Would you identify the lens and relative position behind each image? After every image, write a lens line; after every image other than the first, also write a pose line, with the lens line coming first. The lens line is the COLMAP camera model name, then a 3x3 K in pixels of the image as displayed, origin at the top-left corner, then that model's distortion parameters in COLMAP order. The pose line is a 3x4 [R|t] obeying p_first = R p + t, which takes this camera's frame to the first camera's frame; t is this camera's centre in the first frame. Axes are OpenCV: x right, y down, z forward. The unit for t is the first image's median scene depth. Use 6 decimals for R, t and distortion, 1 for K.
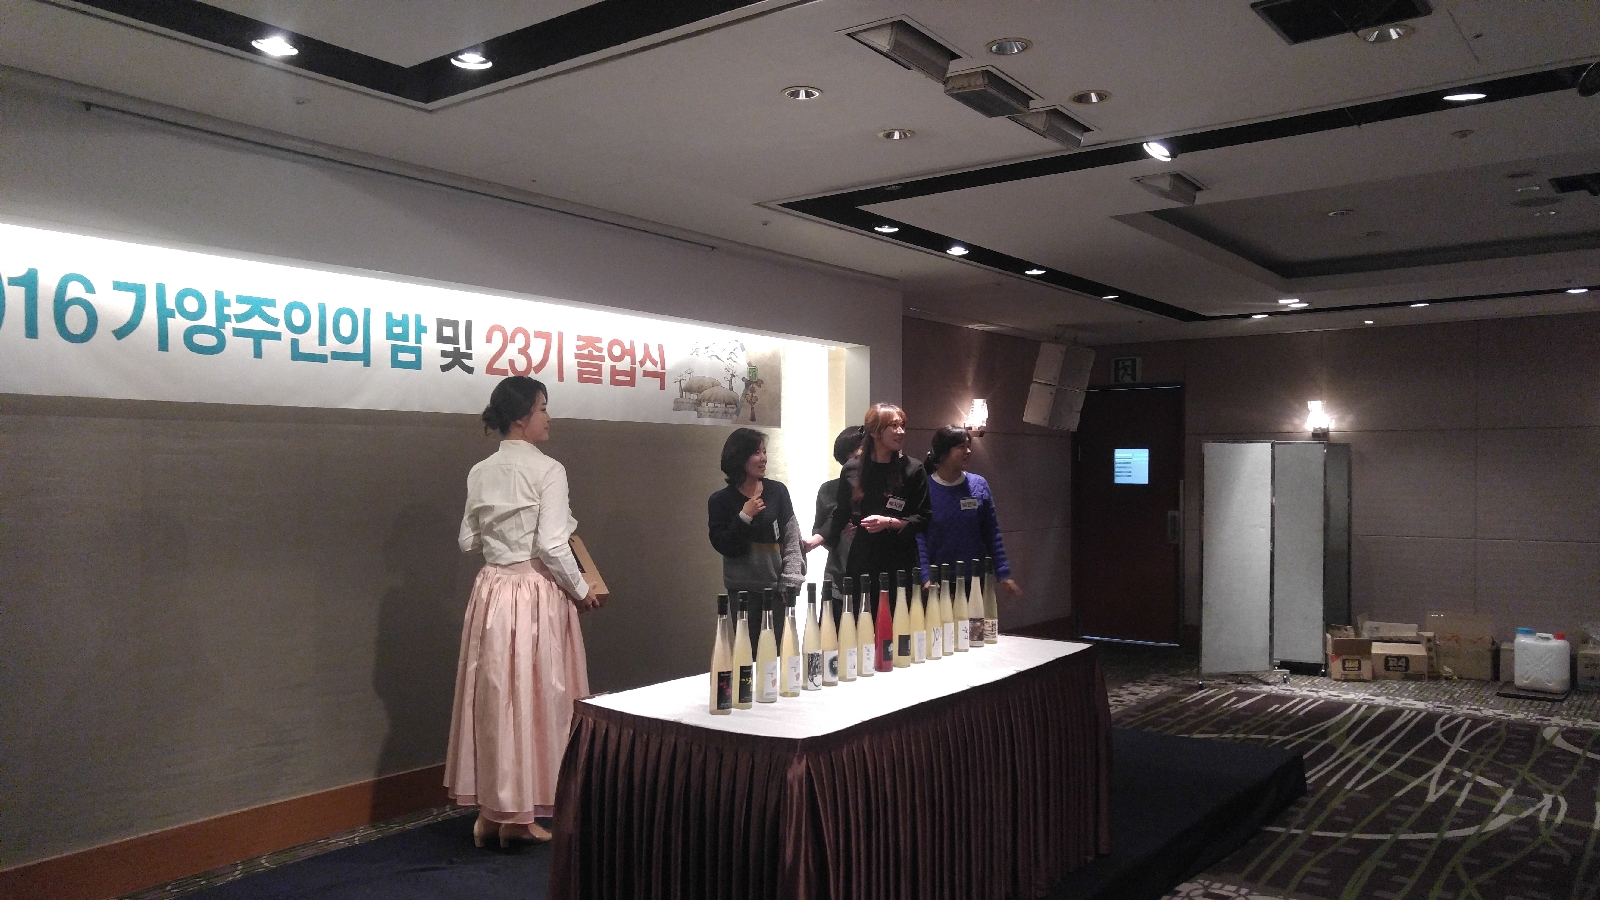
lens RADIAL K [[1187.0, 0, 798.3], [0, 1187.0, 511.9], [0, 0, 1]] dist [0.039950, -0.071831]
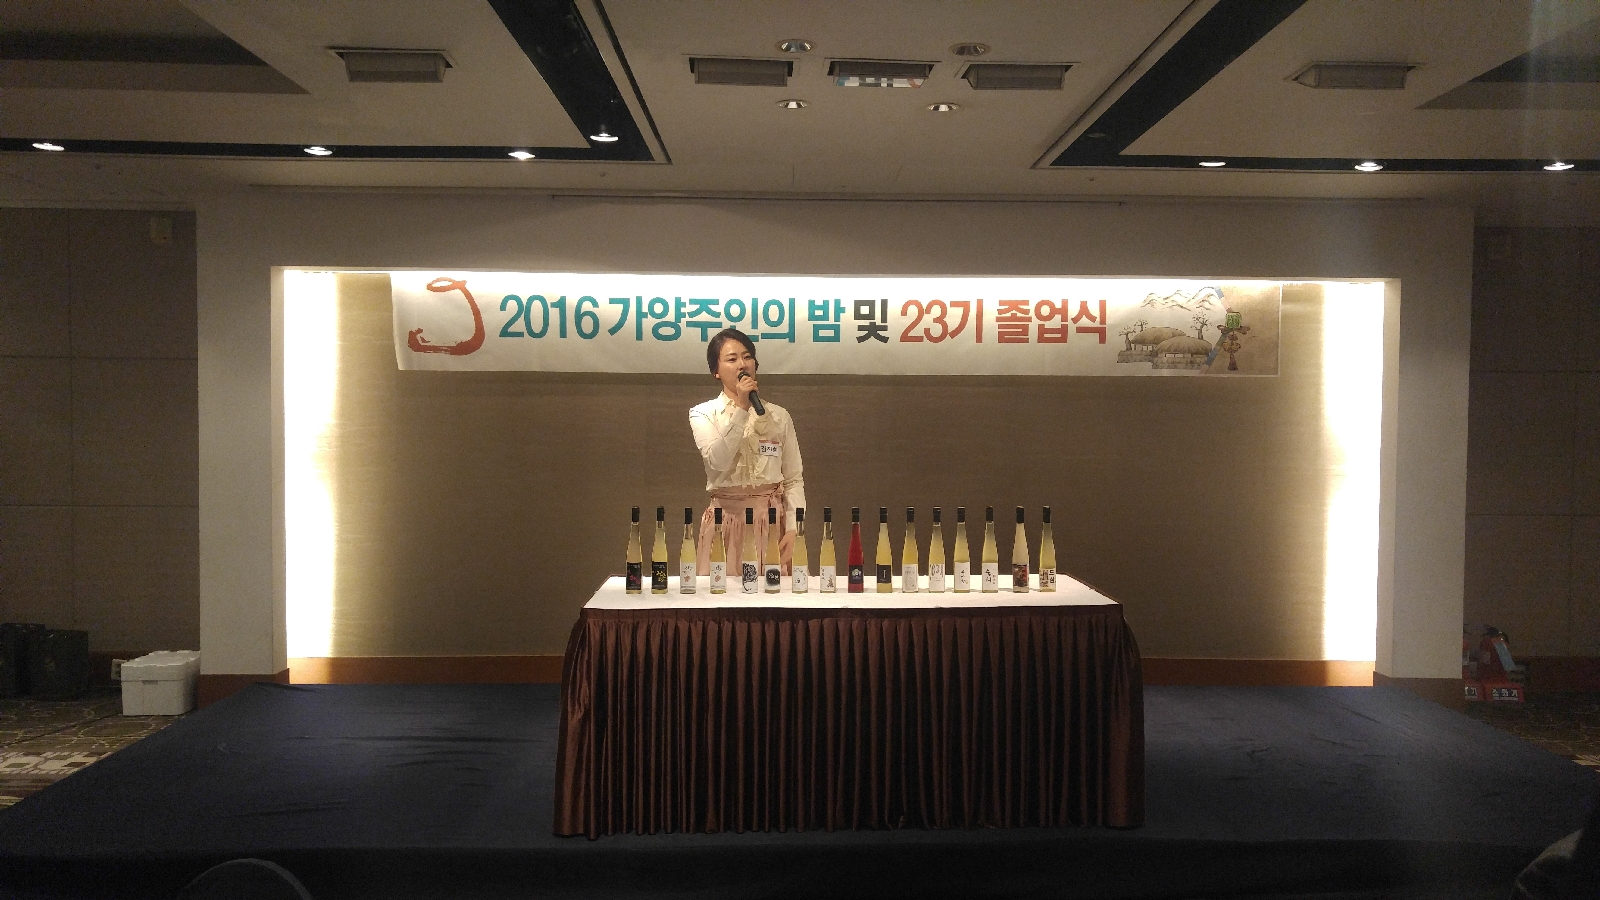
lens RADIAL K [[1180.4, 0, 804.6], [0, 1180.4, 449.4], [0, 0, 1]] dist [0.044251, -0.046708]
pose [[0.625806, 0.016784, -0.779798, 0.734533], [-0.035295, 0.999354, -0.006815, 0.007788], [0.779180, 0.031788, 0.625994, 0.202287]]
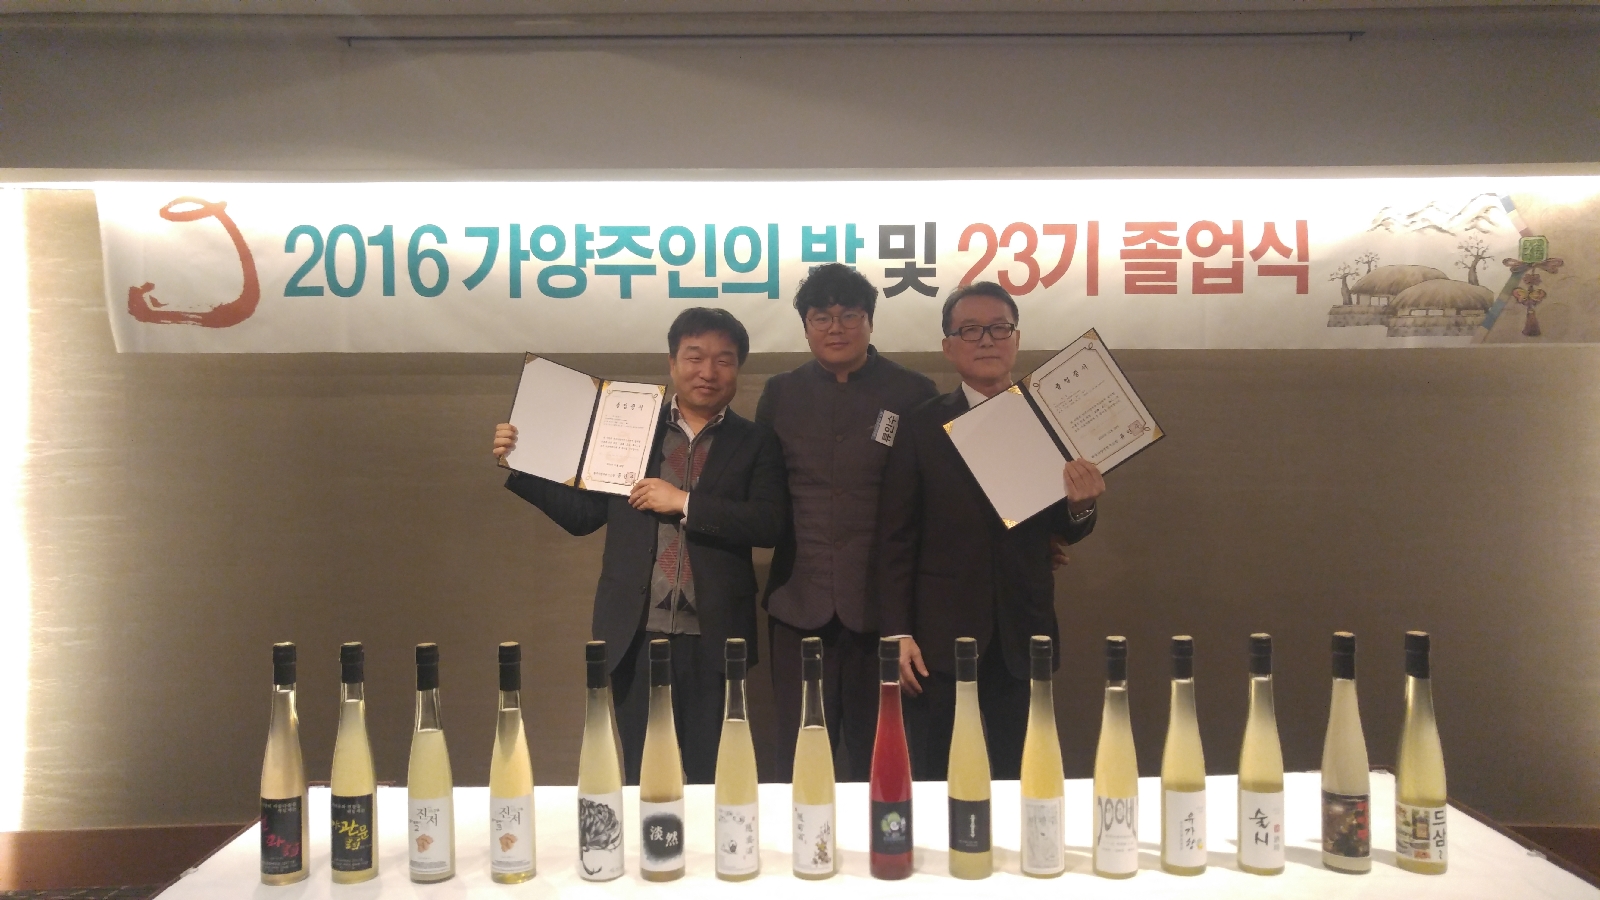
lens RADIAL K [[1196.7, 0, 793.6], [0, 1196.7, 494.1], [0, 0, 1]] dist [-0.036935, 0.159453]
pose [[0.602461, 0.021381, -0.797862, 0.302795], [-0.025371, 0.999649, 0.007631, 0.002180], [0.797745, 0.015645, 0.602792, 0.578060]]
